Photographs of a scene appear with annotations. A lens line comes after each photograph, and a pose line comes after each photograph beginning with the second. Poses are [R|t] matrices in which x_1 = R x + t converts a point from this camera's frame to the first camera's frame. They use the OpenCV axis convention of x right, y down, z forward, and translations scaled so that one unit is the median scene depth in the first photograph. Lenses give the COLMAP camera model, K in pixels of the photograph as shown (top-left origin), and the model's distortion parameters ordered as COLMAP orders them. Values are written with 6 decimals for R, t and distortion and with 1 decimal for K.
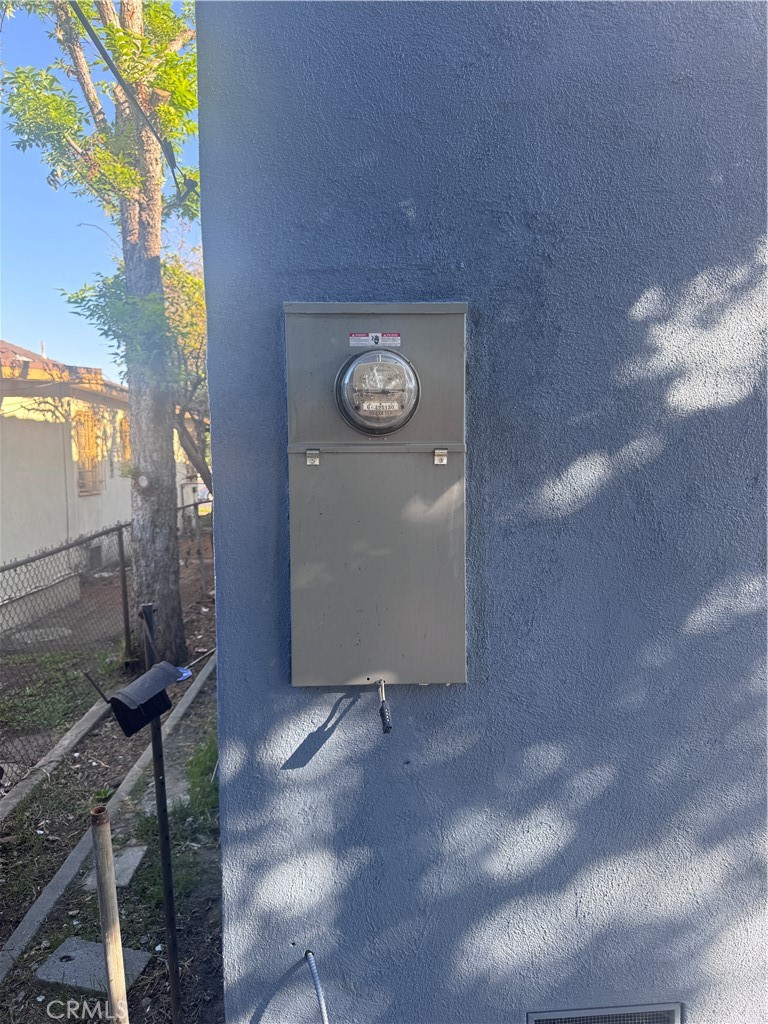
lens RADIAL K [[716.2, 0, 384.0], [0, 716.2, 512.0], [0, 0, 1]] dist [0.090479, -0.035412]
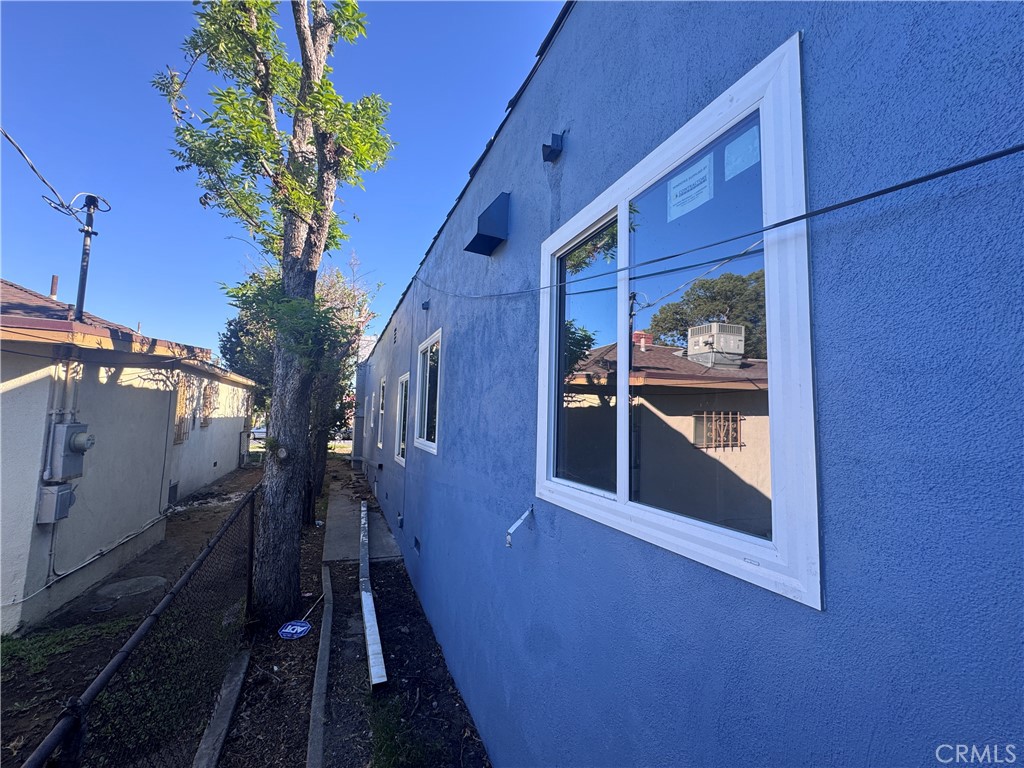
lens RADIAL K [[407.3, 0, 514.7], [0, 407.3, 396.6], [0, 0, 1]] dist [0.025147, -0.000082]
pose [[0.939428, 0.064396, 0.336643, -0.156185], [-0.021214, 0.991233, -0.130412, -0.039846], [-0.342089, 0.115371, 0.932558, 0.189348]]
